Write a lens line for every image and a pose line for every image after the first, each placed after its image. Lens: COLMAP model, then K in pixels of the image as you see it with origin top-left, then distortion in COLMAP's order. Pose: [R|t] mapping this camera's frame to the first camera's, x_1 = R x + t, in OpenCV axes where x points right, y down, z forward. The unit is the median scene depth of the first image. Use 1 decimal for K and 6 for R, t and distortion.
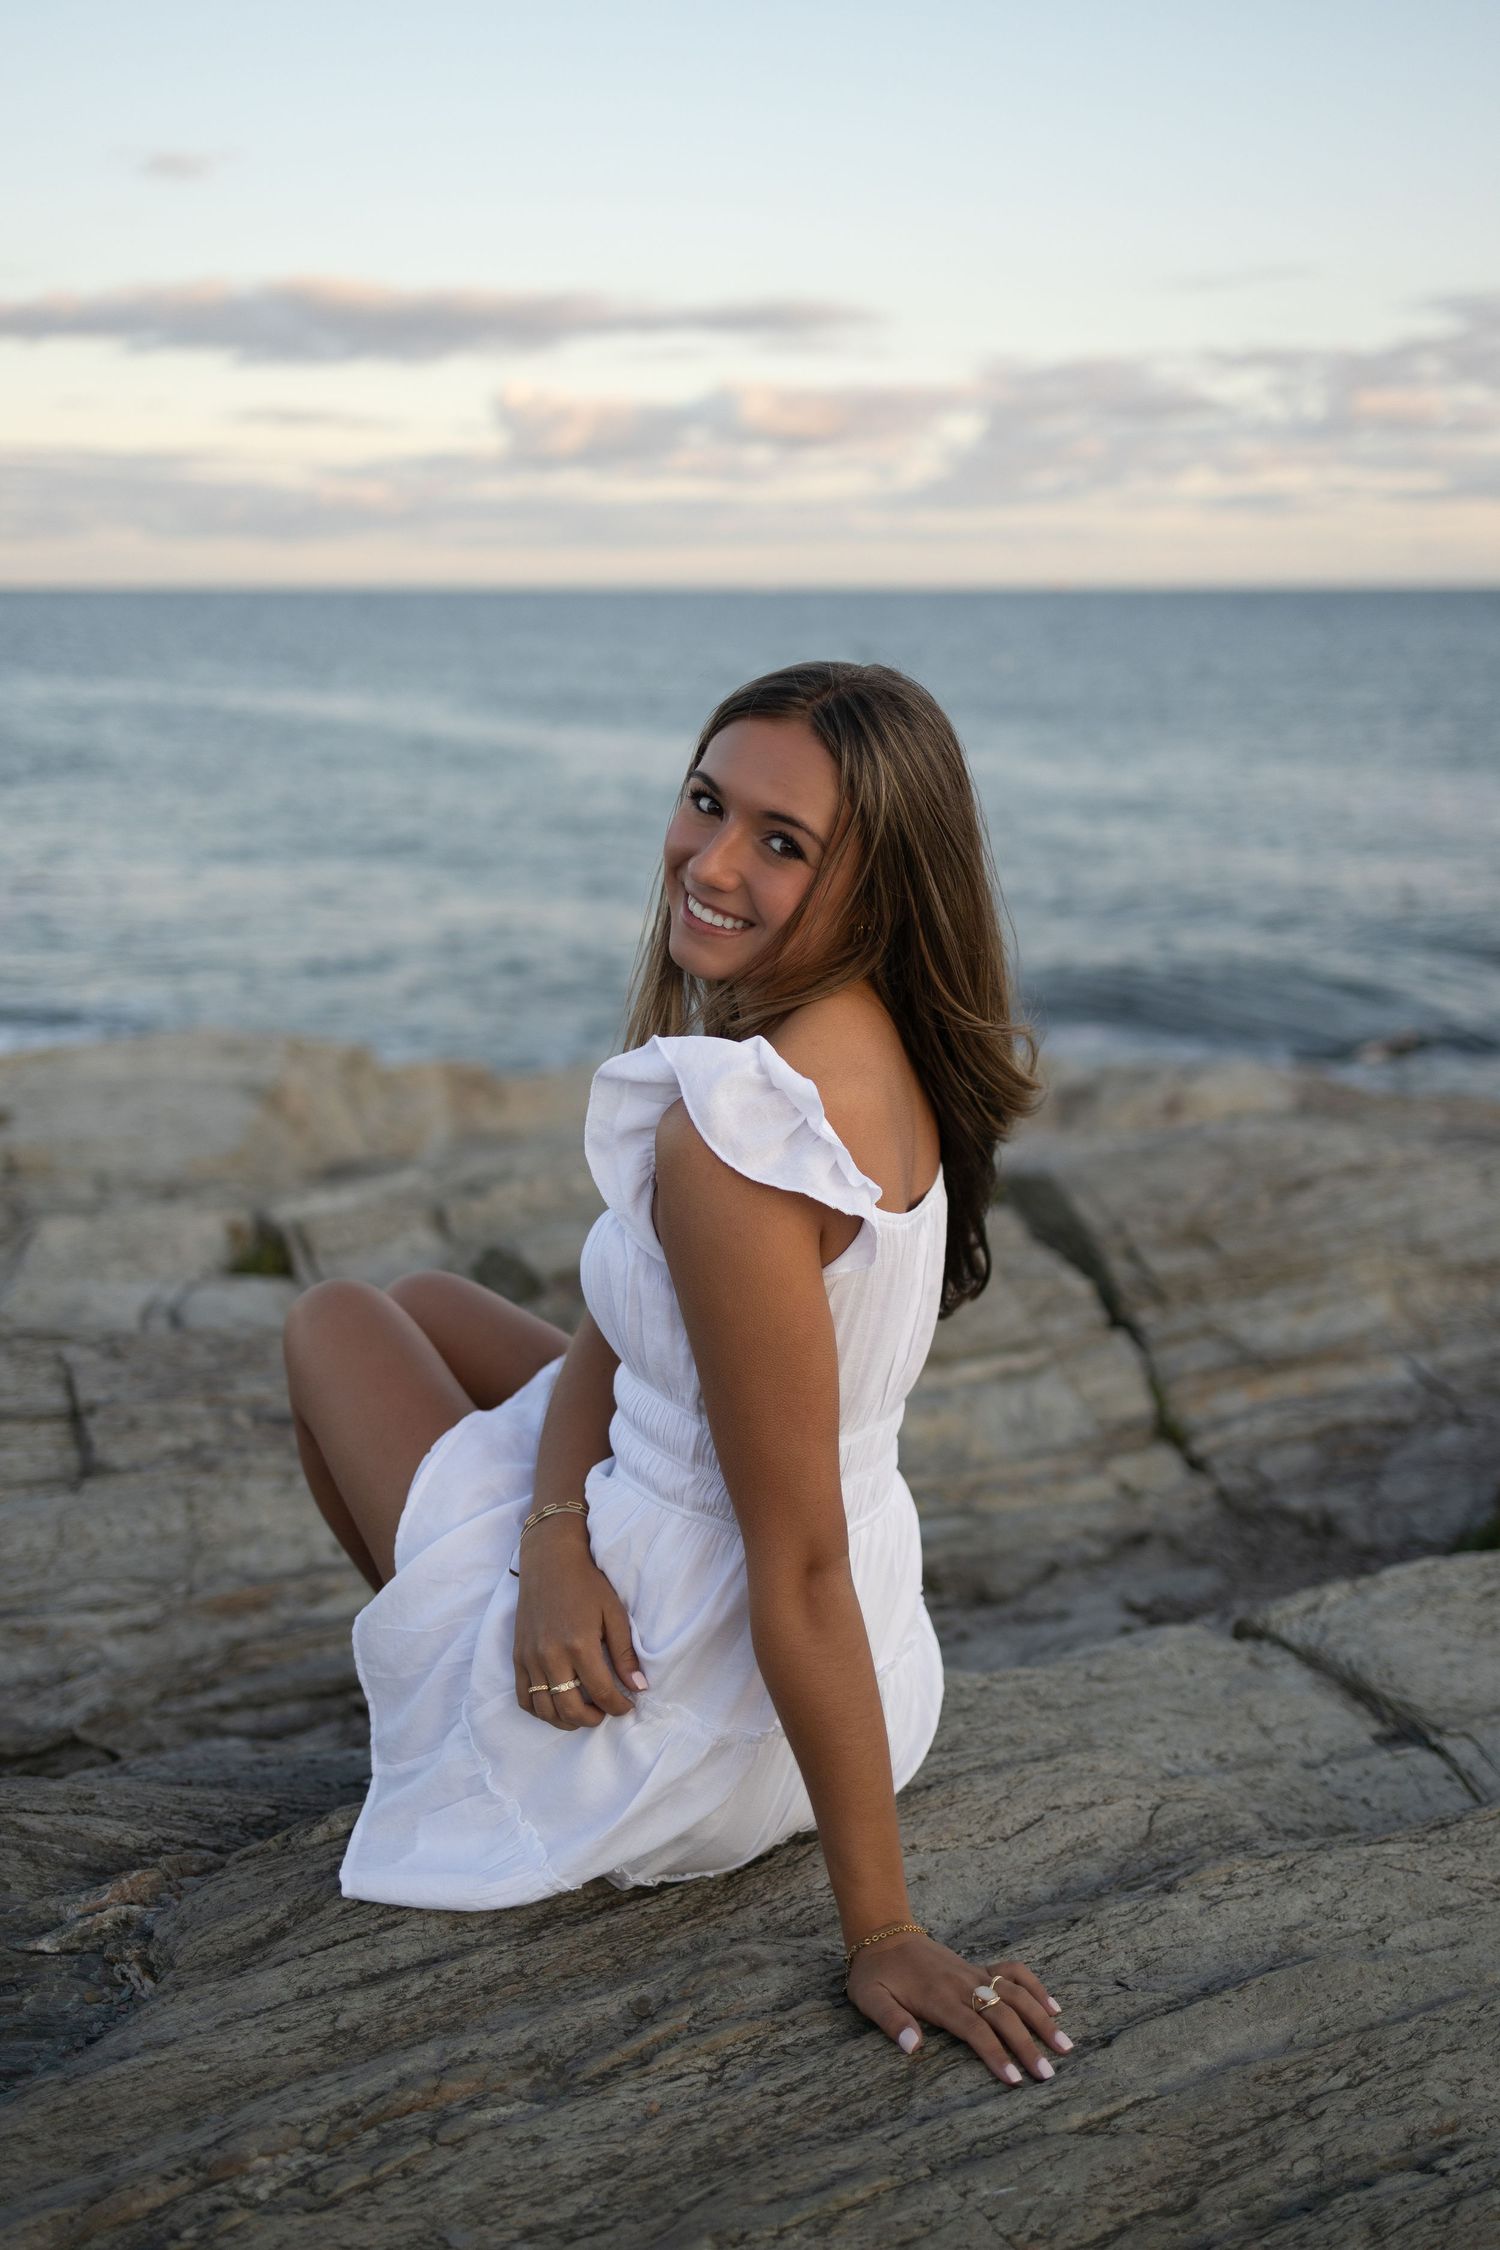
lens RADIAL K [[2299.2, 0, 749.3], [0, 2299.2, 1124.5], [0, 0, 1]] dist [-0.006670, 0.000000]
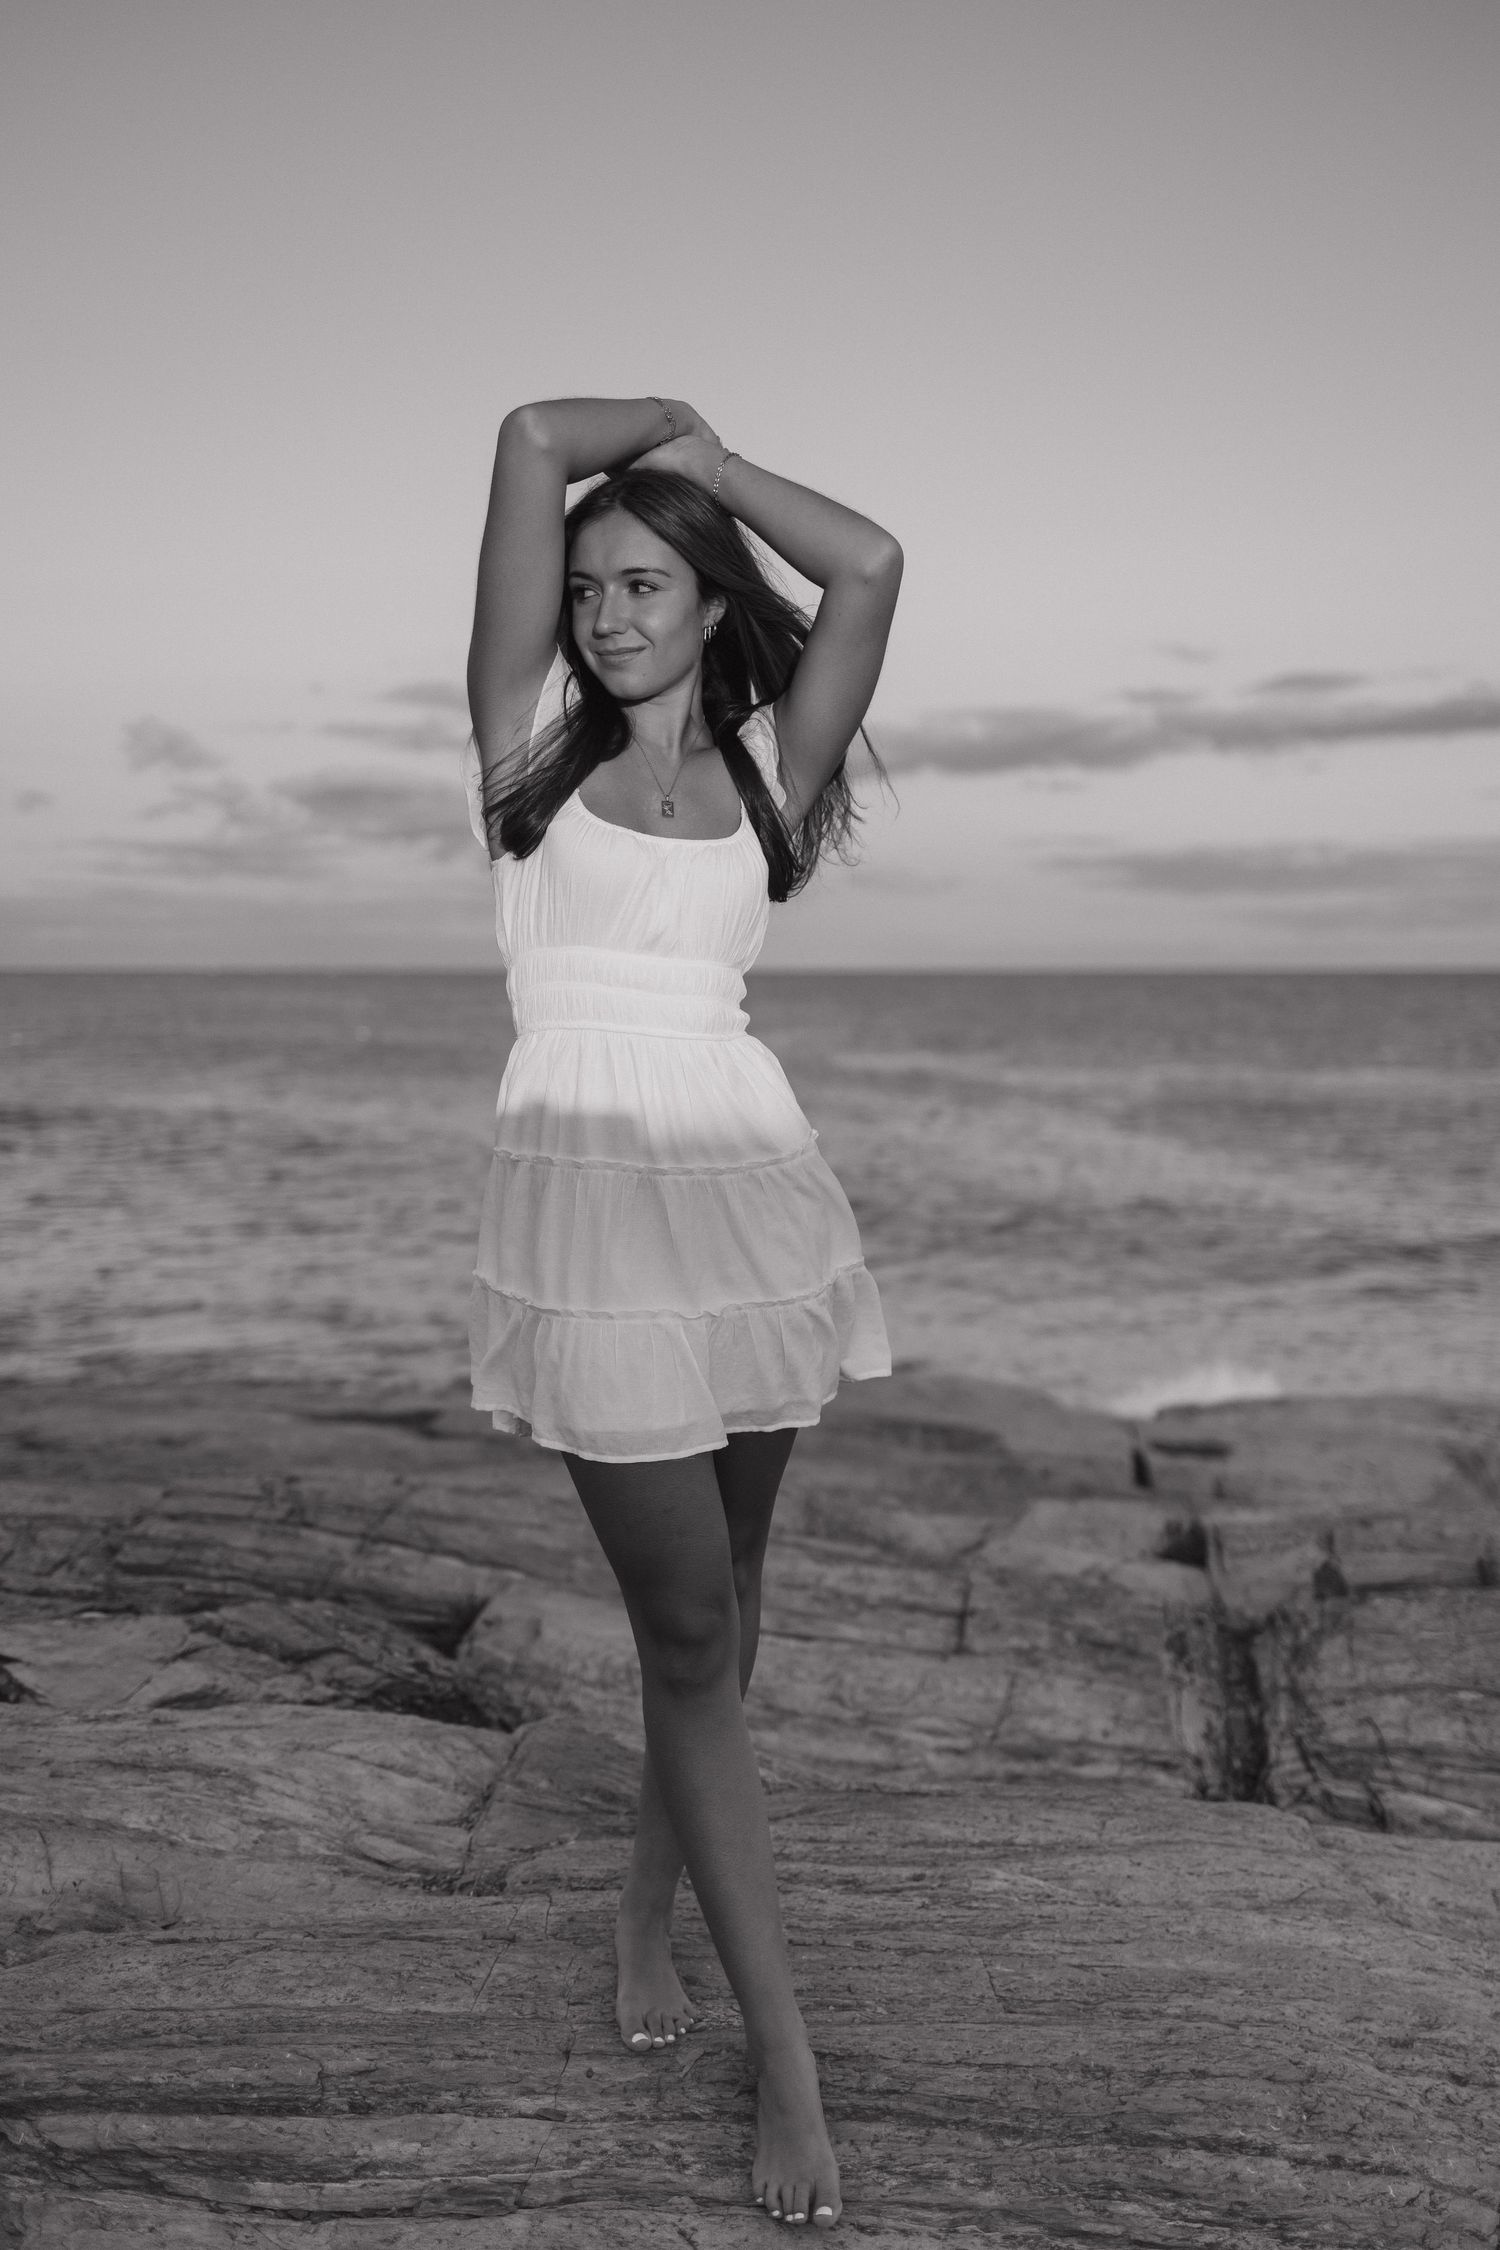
lens RADIAL K [[2299.2, 0, 750.2], [0, 2299.2, 1124.4], [0, 0, 1]] dist [-0.006670, 0.000000]
pose [[0.819052, 0.027741, -0.573049, 0.462030], [-0.118347, 0.985518, -0.121443, 0.009018], [0.561381, 0.167287, 0.810473, -0.366215]]
